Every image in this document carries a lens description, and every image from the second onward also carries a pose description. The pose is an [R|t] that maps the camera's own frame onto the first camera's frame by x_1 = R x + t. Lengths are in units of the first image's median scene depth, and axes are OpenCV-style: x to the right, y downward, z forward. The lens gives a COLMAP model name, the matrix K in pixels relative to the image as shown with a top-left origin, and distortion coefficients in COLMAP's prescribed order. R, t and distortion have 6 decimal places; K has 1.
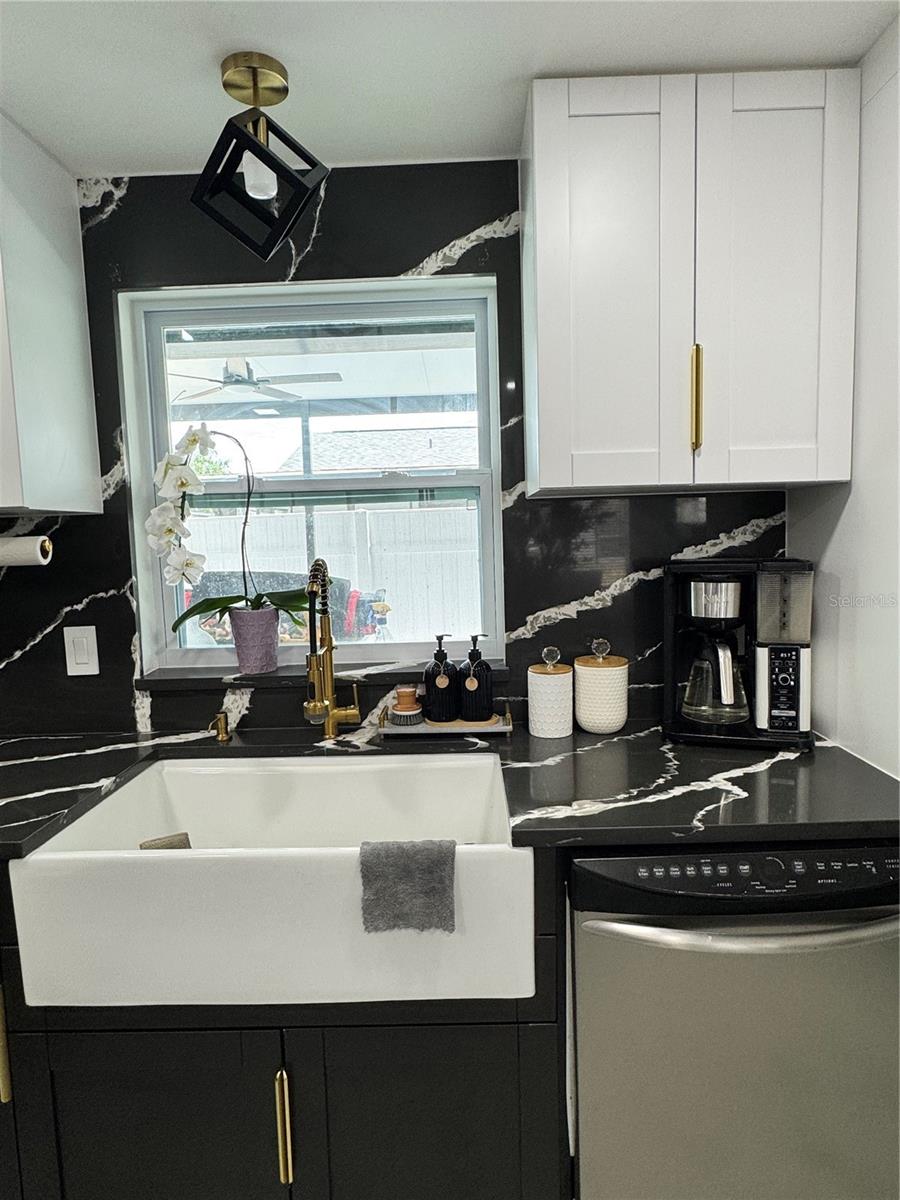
lens RADIAL K [[713.0, 0, 453.5], [0, 713.0, 600.8], [0, 0, 1]] dist [0.001102, 0.000989]
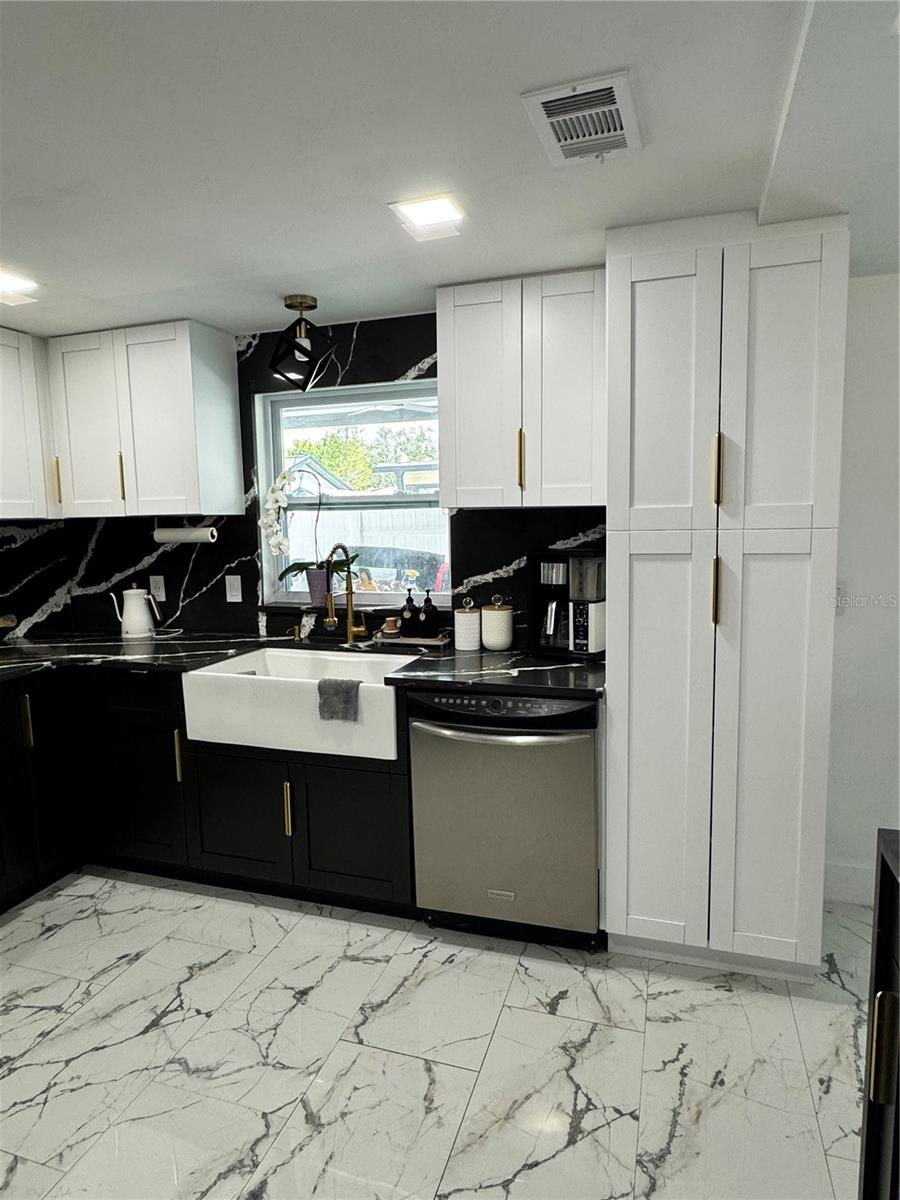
lens RADIAL K [[713.0, 0, 445.9], [0, 713.0, 600.5], [0, 0, 1]] dist [0.001102, 0.000989]
pose [[0.952868, 0.049634, -0.299297, 0.592368], [-0.039154, 0.998395, 0.040916, 0.003126], [0.300848, -0.027269, 0.953282, -0.636132]]
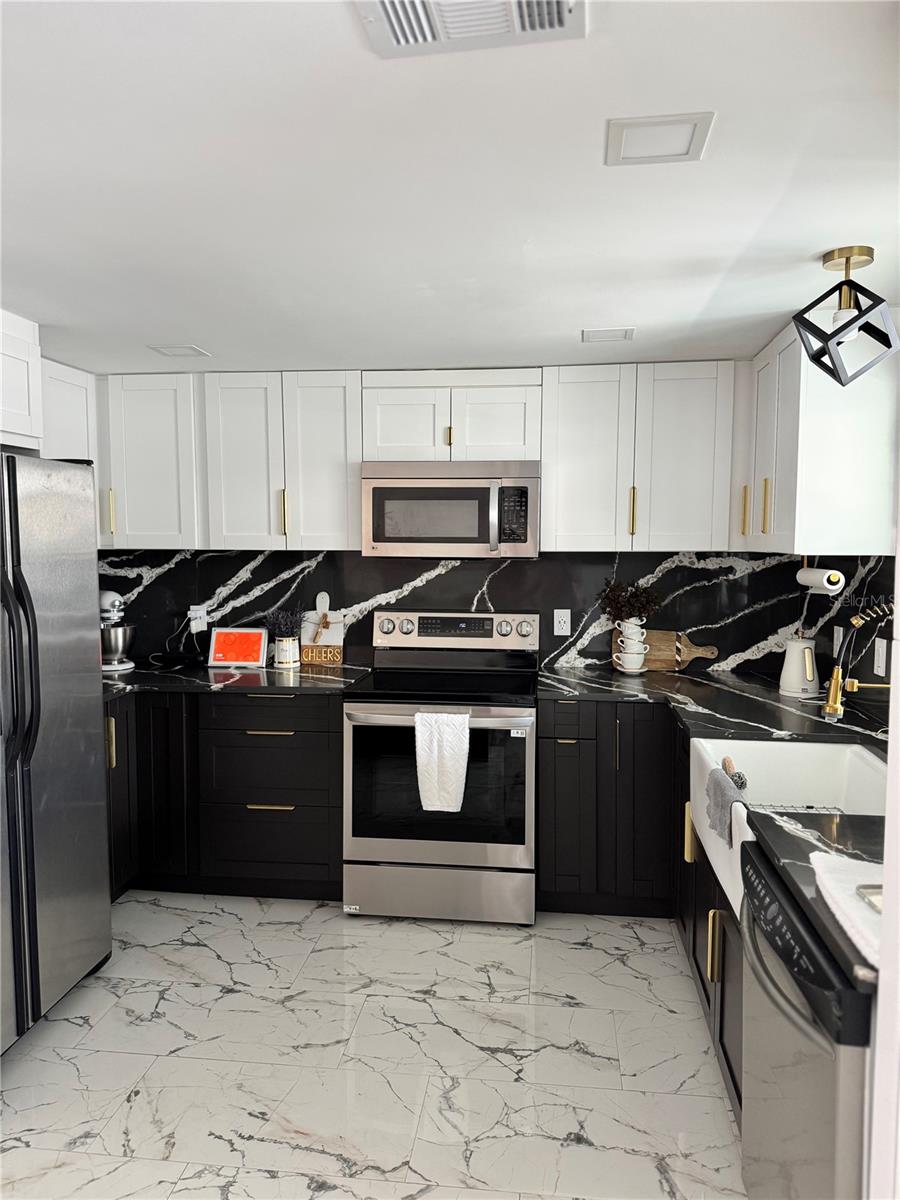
lens RADIAL K [[850.2, 0, 448.0], [0, 850.2, 602.5], [0, 0, 1]] dist [0.054886, -0.065075]
pose [[-0.116028, 0.109957, -0.987141, 1.213344], [-0.090214, 0.988579, 0.120720, -0.160469], [0.989141, 0.103061, -0.104783, 0.377561]]
